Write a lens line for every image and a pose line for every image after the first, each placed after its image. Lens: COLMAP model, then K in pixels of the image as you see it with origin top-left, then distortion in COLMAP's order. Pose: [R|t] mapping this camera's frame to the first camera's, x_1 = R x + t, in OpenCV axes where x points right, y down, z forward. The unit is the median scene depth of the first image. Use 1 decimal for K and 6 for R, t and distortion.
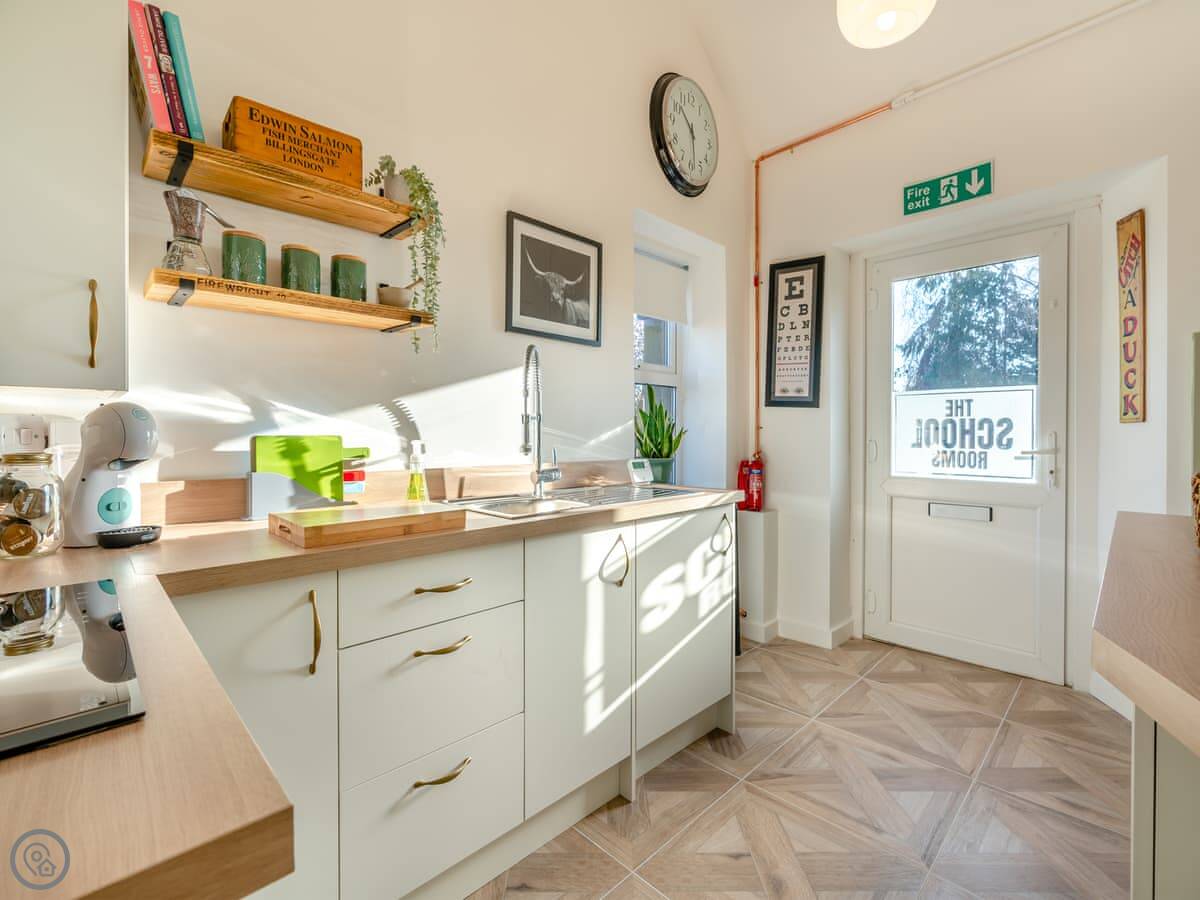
lens RADIAL K [[539.0, 0, 602.5], [0, 539.0, 446.0], [0, 0, 1]] dist [0.005639, 0.000307]
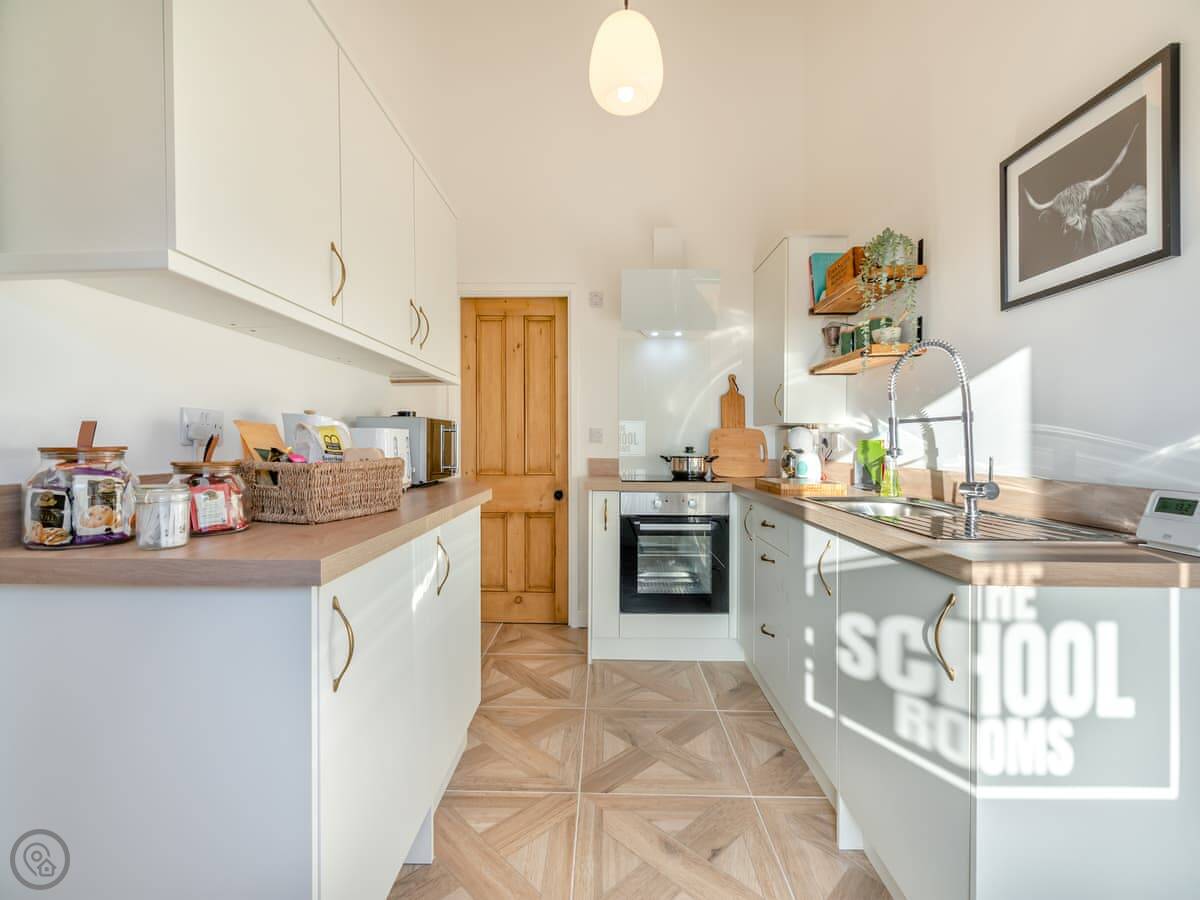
lens RADIAL K [[539.0, 0, 598.6], [0, 539.0, 443.3], [0, 0, 1]] dist [0.005639, 0.000307]
pose [[-0.713262, 0.005816, -0.700873, 0.812981], [-0.008910, 0.999810, 0.017363, -0.021509], [0.700841, 0.018629, -0.713075, 1.132989]]
